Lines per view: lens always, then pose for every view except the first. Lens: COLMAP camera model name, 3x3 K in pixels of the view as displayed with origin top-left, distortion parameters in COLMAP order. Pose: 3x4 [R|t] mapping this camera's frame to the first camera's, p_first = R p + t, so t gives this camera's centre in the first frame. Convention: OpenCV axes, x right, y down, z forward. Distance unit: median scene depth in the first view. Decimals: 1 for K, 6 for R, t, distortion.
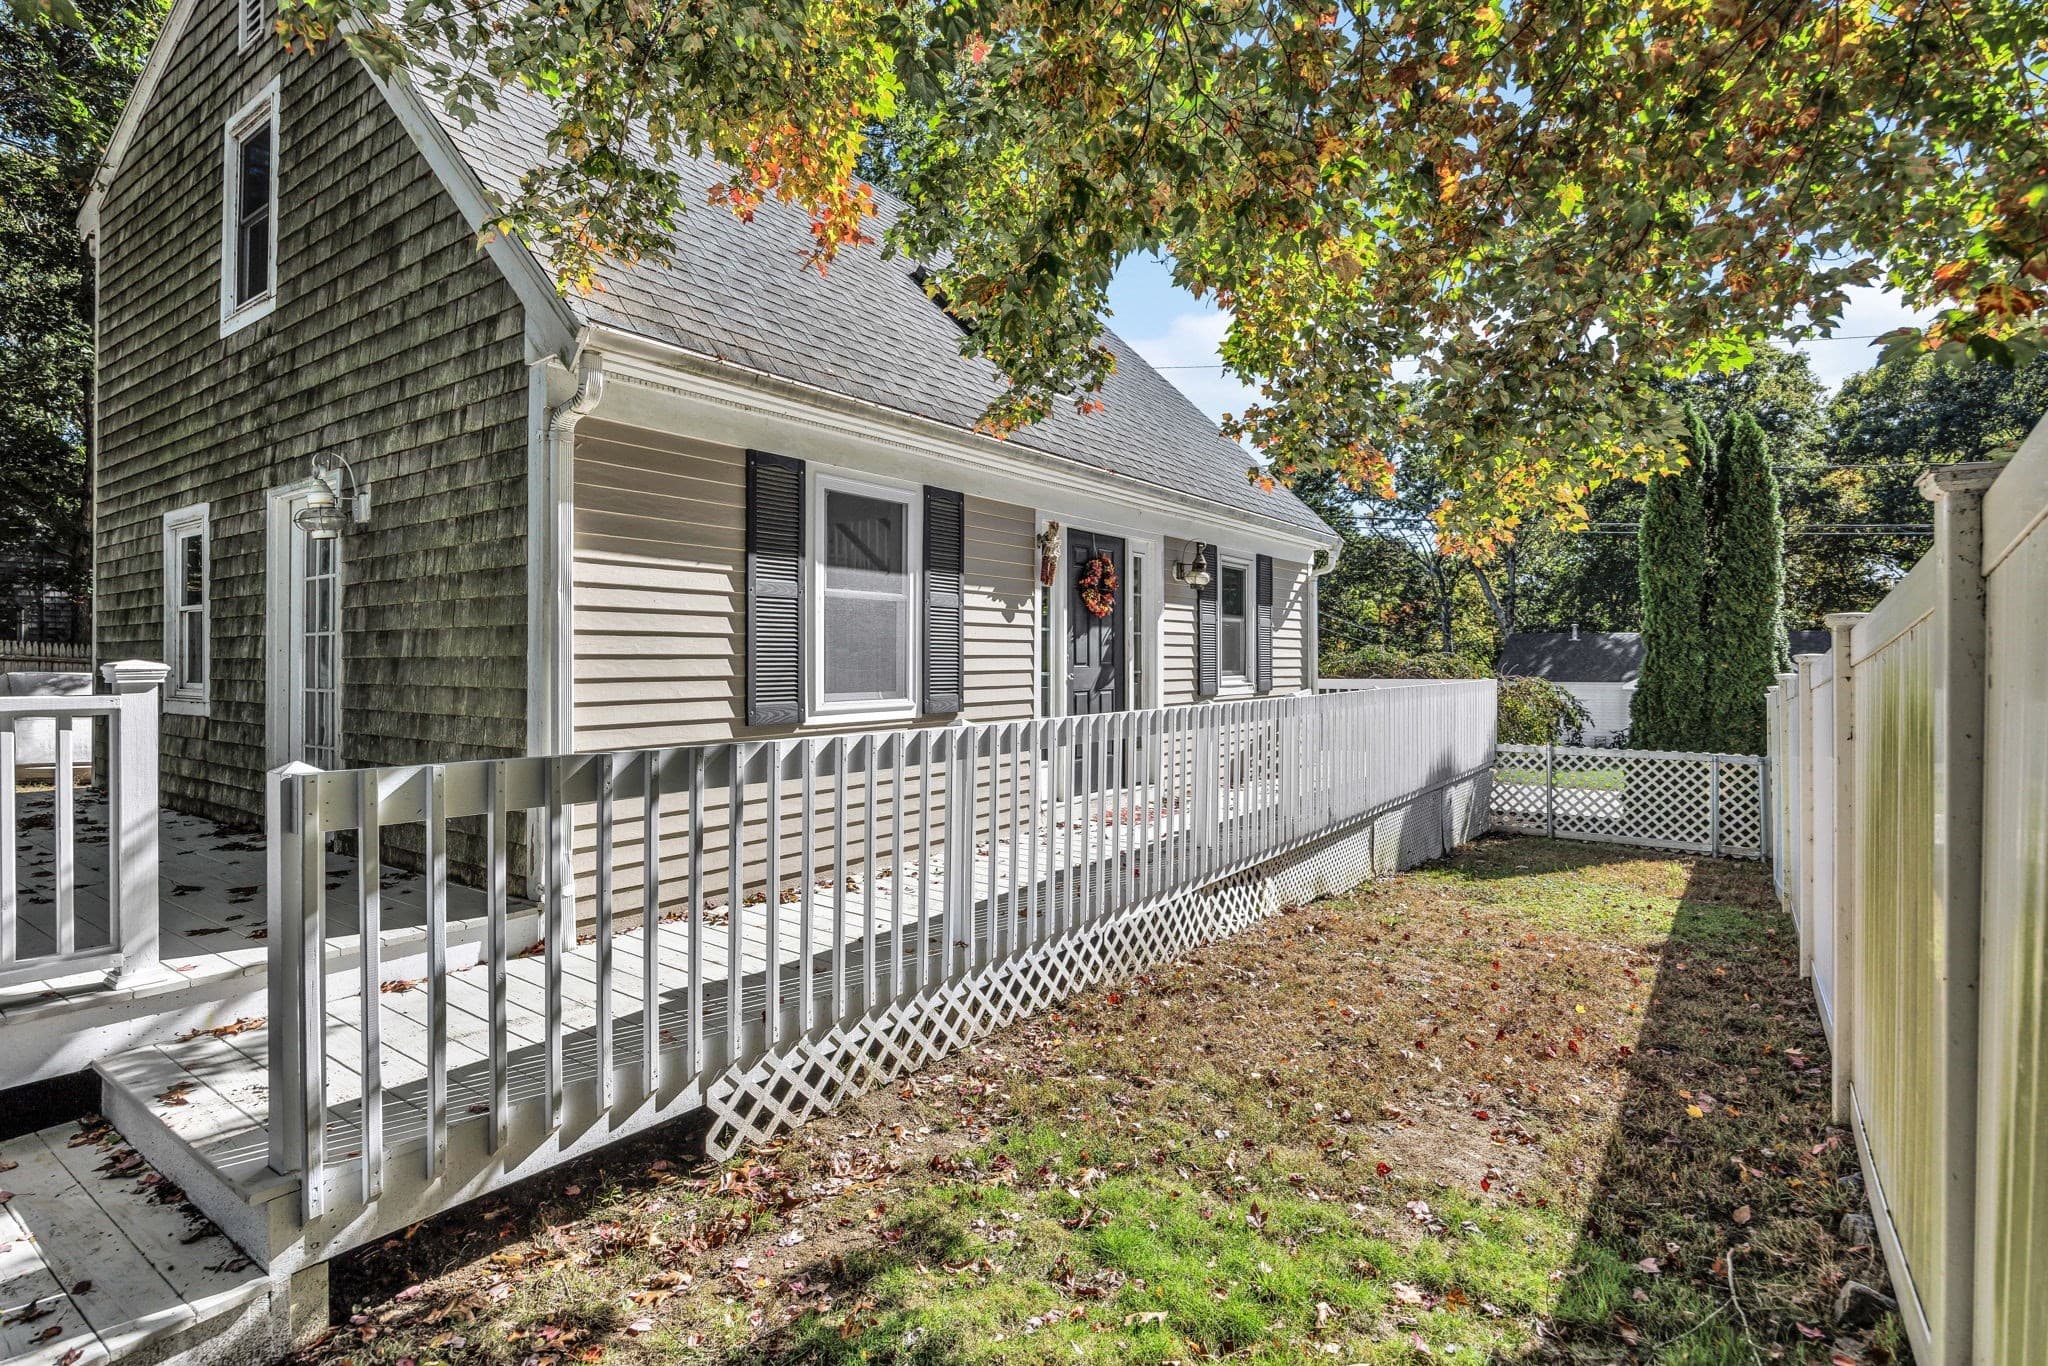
lens RADIAL K [[1025.7, 0, 1016.1], [0, 1025.7, 666.0], [0, 0, 1]] dist [0.004072, 0.000242]
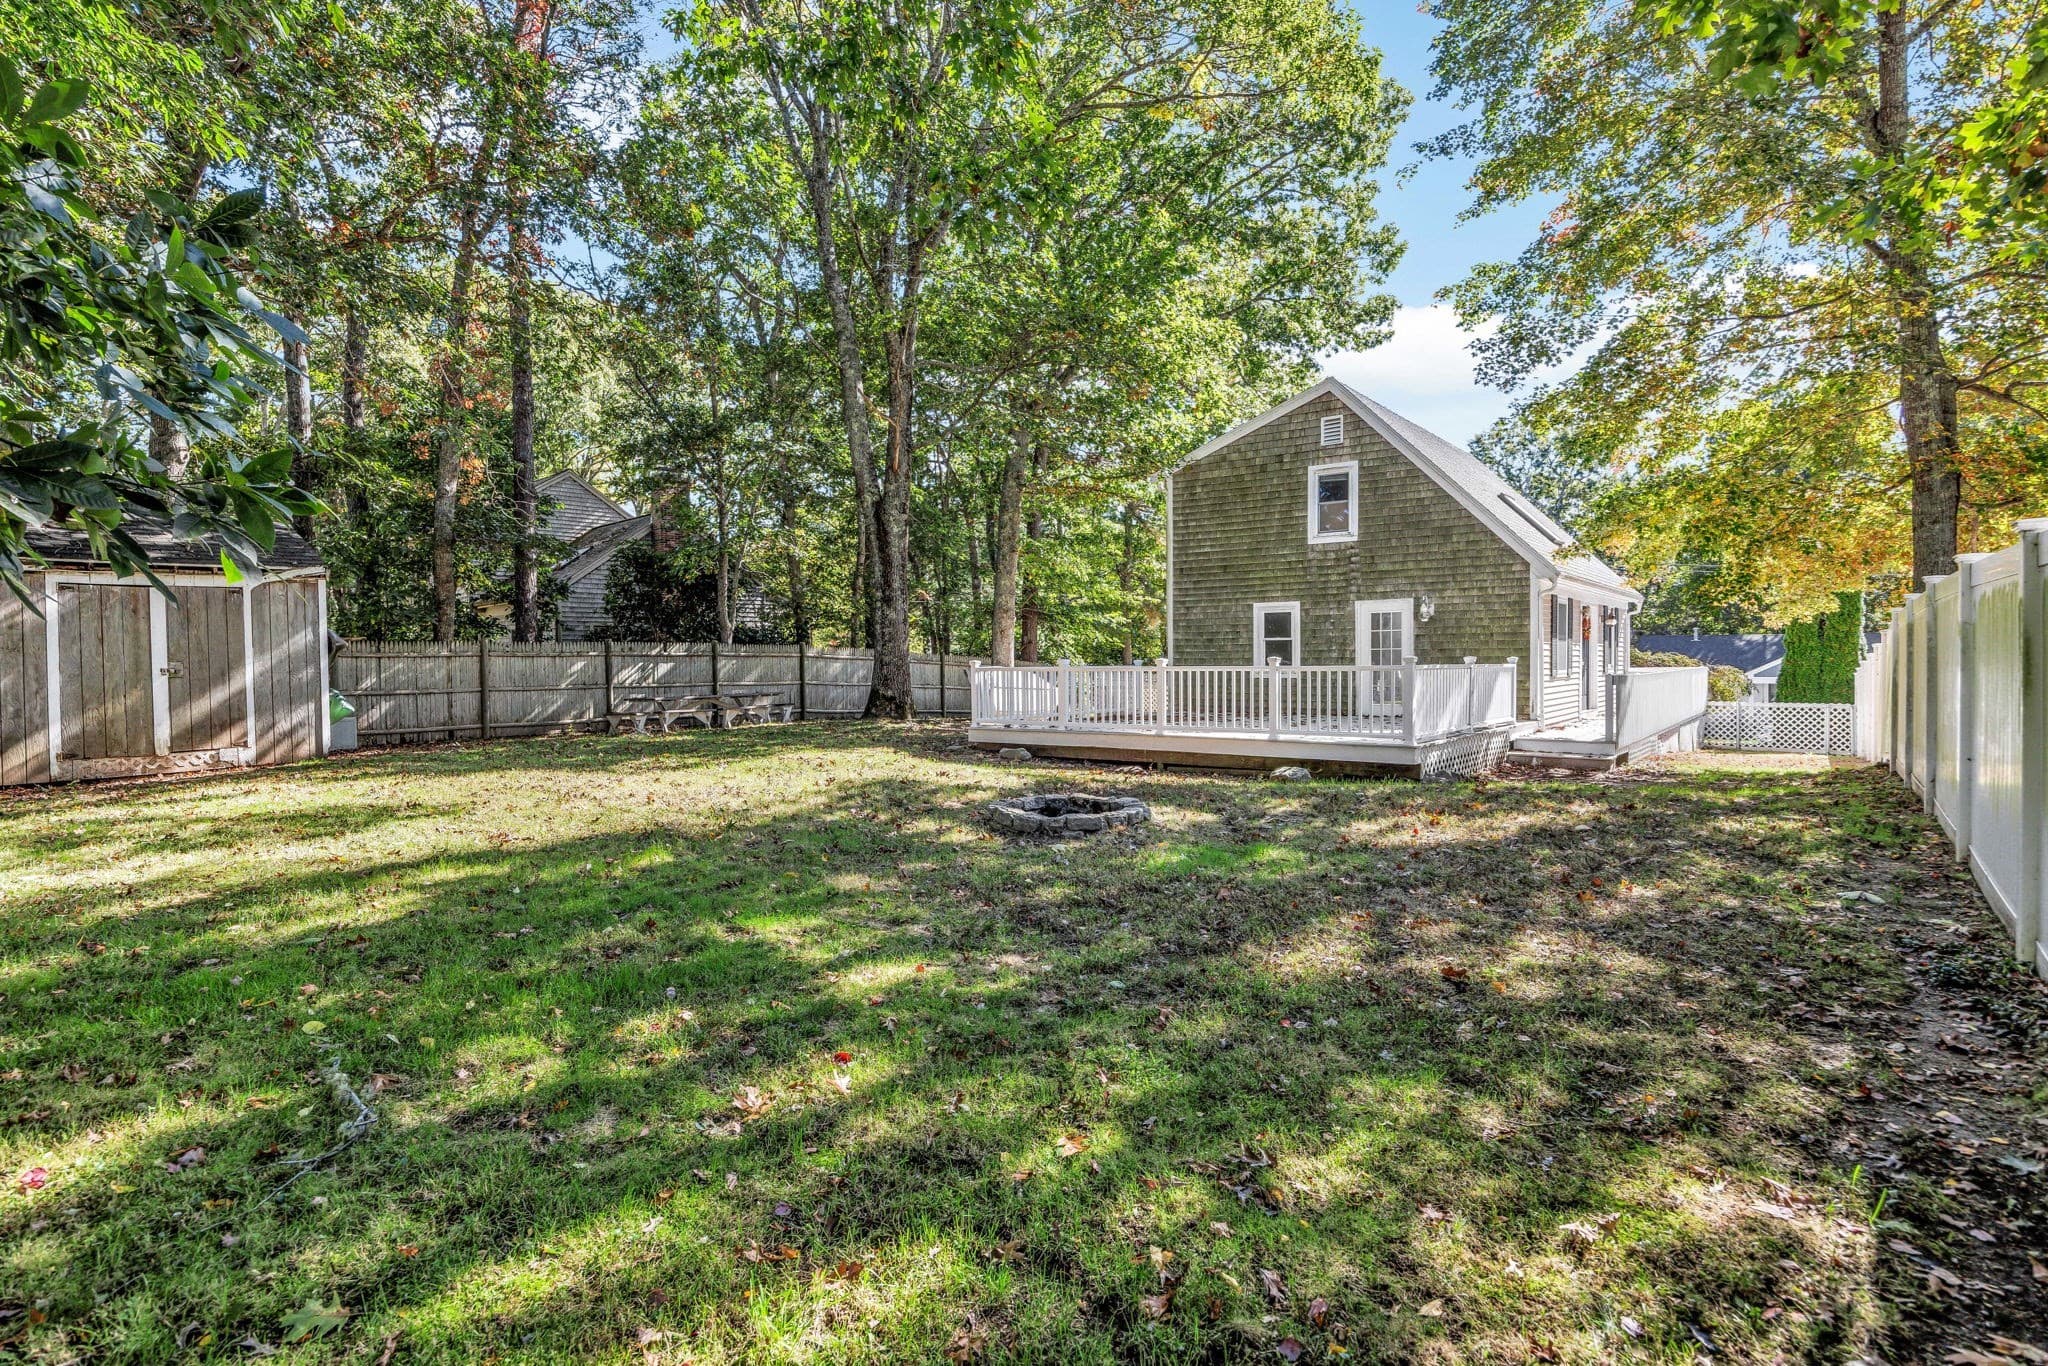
lens RADIAL K [[1084.8, 0, 1031.5], [0, 1084.8, 672.3], [0, 0, 1]] dist [-0.000946, 0.000236]
pose [[0.999964, -0.007908, -0.003098, -0.810575], [0.007911, 0.999968, 0.000967, 0.012027], [0.003090, -0.000992, 0.999995, -1.045077]]
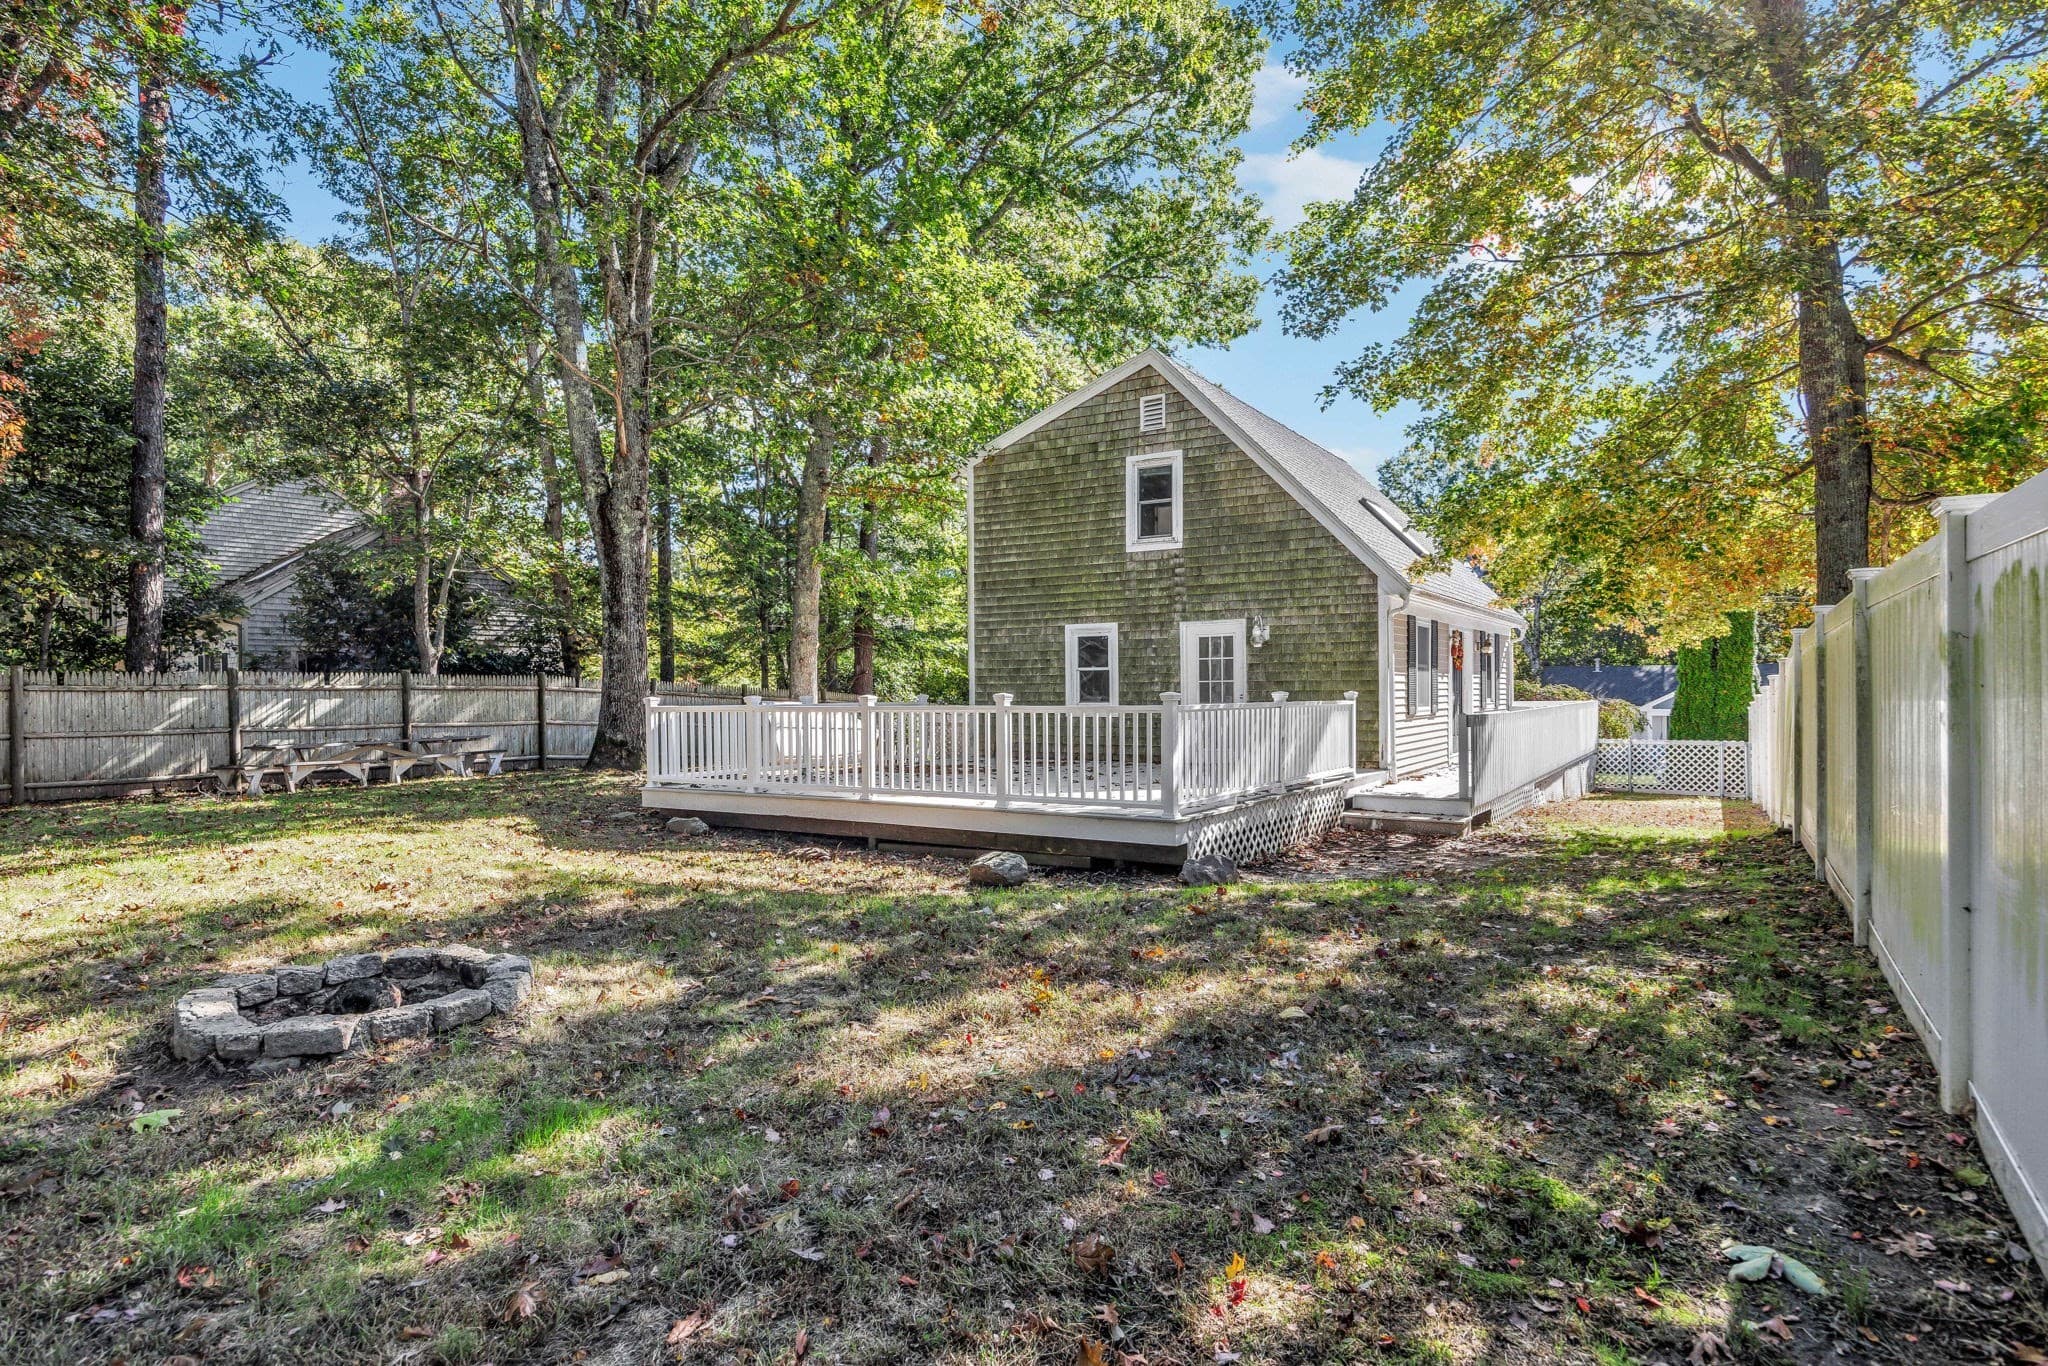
lens RADIAL K [[1108.3, 0, 1093.3], [0, 1108.3, 687.3], [0, 0, 1]] dist [-0.004703, -0.001055]
pose [[0.993683, -0.008661, 0.111893, -0.598229], [0.010120, 0.999871, -0.012479, 0.005974], [-0.111770, 0.013533, 0.993642, -0.761968]]
